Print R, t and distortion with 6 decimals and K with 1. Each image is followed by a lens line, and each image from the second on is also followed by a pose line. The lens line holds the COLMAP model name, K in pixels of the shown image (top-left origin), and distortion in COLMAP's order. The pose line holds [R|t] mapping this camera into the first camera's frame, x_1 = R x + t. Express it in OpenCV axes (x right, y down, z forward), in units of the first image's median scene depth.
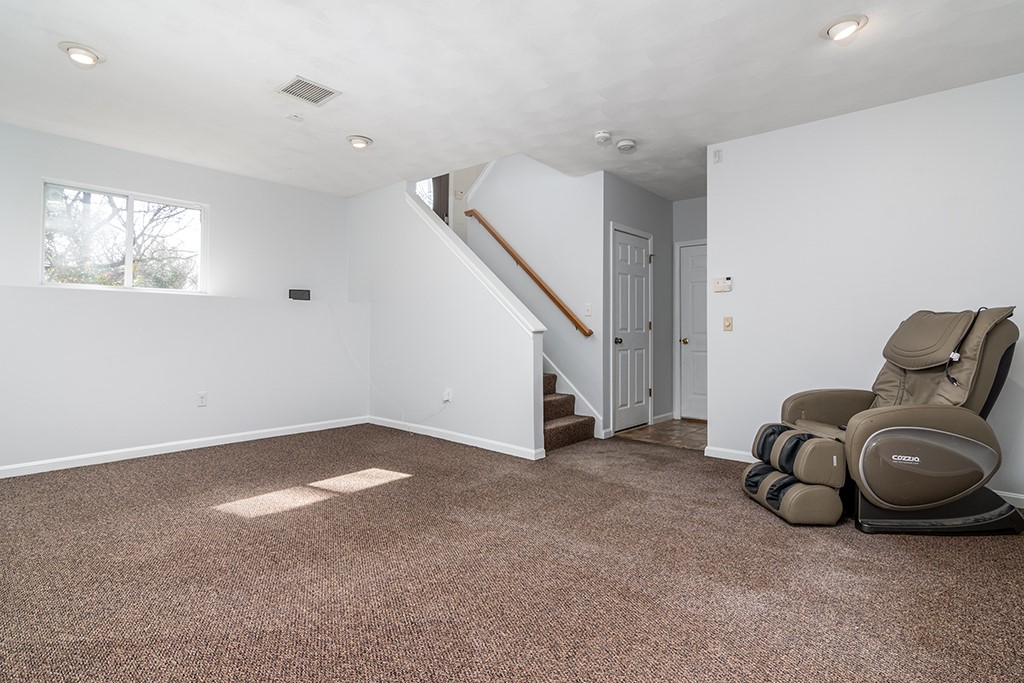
lens RADIAL K [[504.0, 0, 511.5], [0, 504.0, 322.3], [0, 0, 1]] dist [-0.001786, -0.000059]
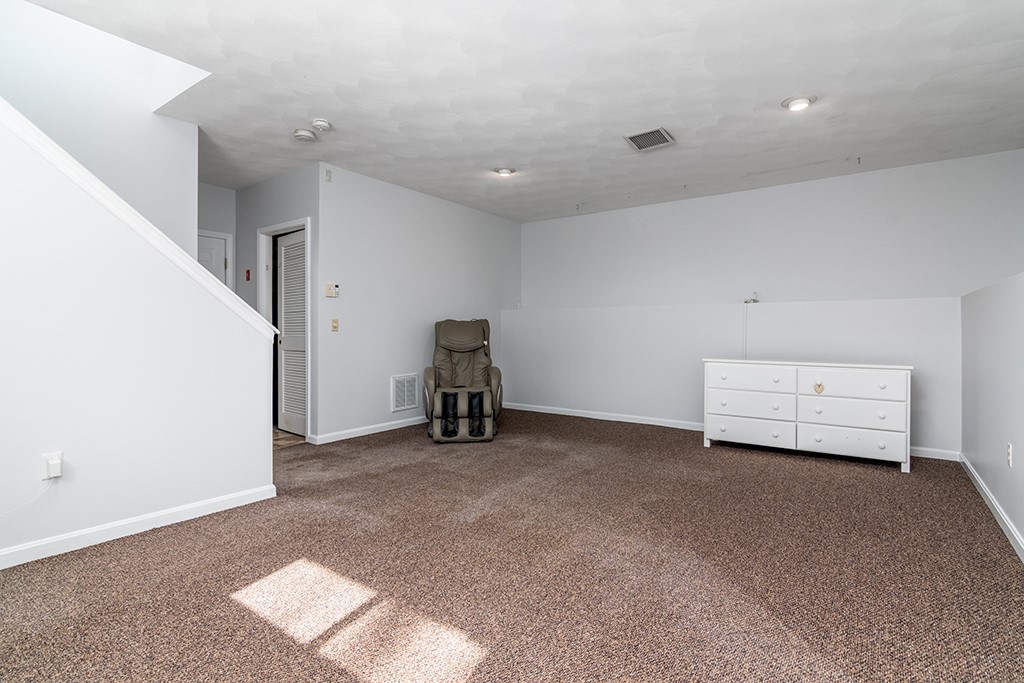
lens RADIAL K [[499.0, 0, 512.0], [0, 499.0, 341.5], [0, 0, 1]] dist [-0.005661, -0.000288]
pose [[-0.099017, -0.021740, 0.994848, -0.927126], [-0.009635, 0.999735, 0.020888, 0.015898], [-0.995039, -0.007517, -0.099200, 0.872665]]
